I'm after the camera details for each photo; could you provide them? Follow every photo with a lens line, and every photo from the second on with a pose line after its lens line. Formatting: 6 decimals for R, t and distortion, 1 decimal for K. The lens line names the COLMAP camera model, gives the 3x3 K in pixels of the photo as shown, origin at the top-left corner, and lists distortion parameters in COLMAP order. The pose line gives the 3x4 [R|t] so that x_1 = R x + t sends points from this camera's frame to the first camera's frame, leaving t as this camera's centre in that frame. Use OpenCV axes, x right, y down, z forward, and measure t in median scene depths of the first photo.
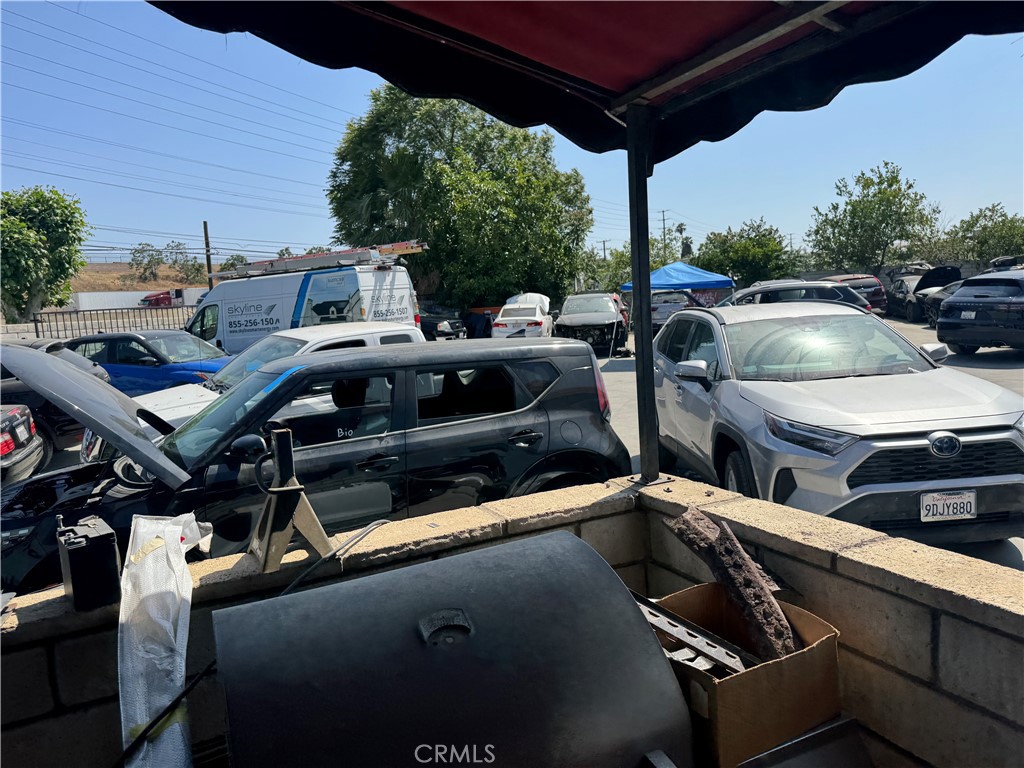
lens RADIAL K [[725.3, 0, 511.1], [0, 725.3, 386.5], [0, 0, 1]] dist [0.064426, -0.074931]
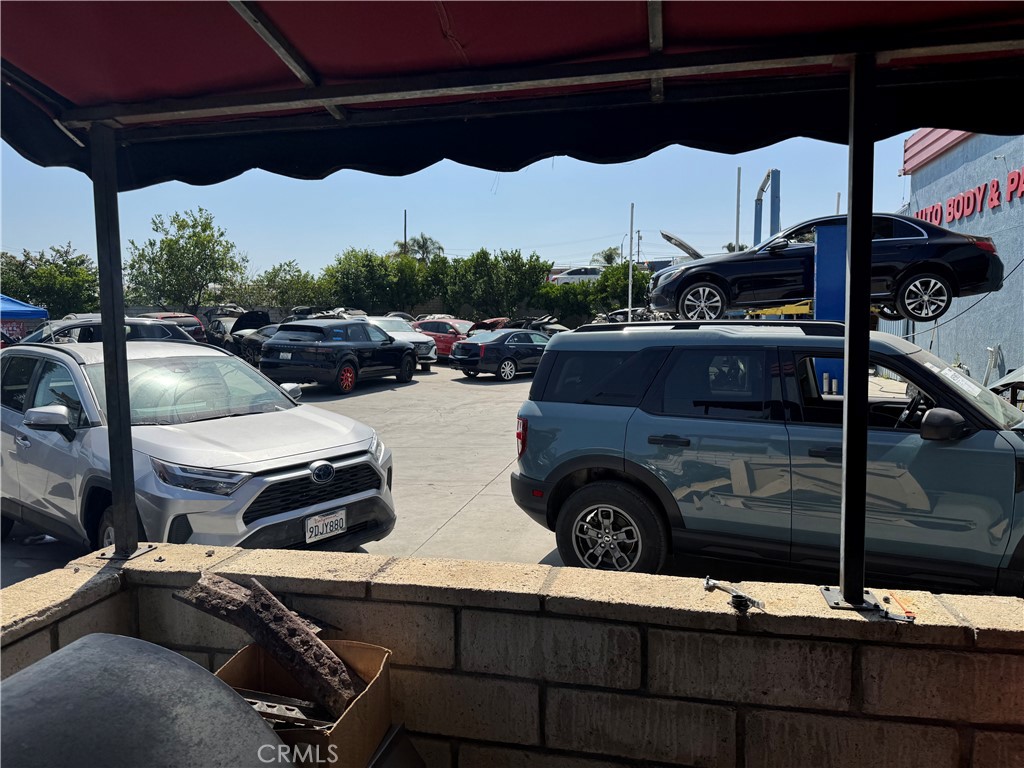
lens RADIAL K [[725.3, 0, 516.4], [0, 725.3, 384.9], [0, 0, 1]] dist [0.064426, -0.074931]
pose [[0.617961, -0.016238, 0.786041, -0.116751], [0.055528, 0.998191, -0.023034, -0.014013], [-0.784245, 0.057882, 0.617745, 0.047175]]
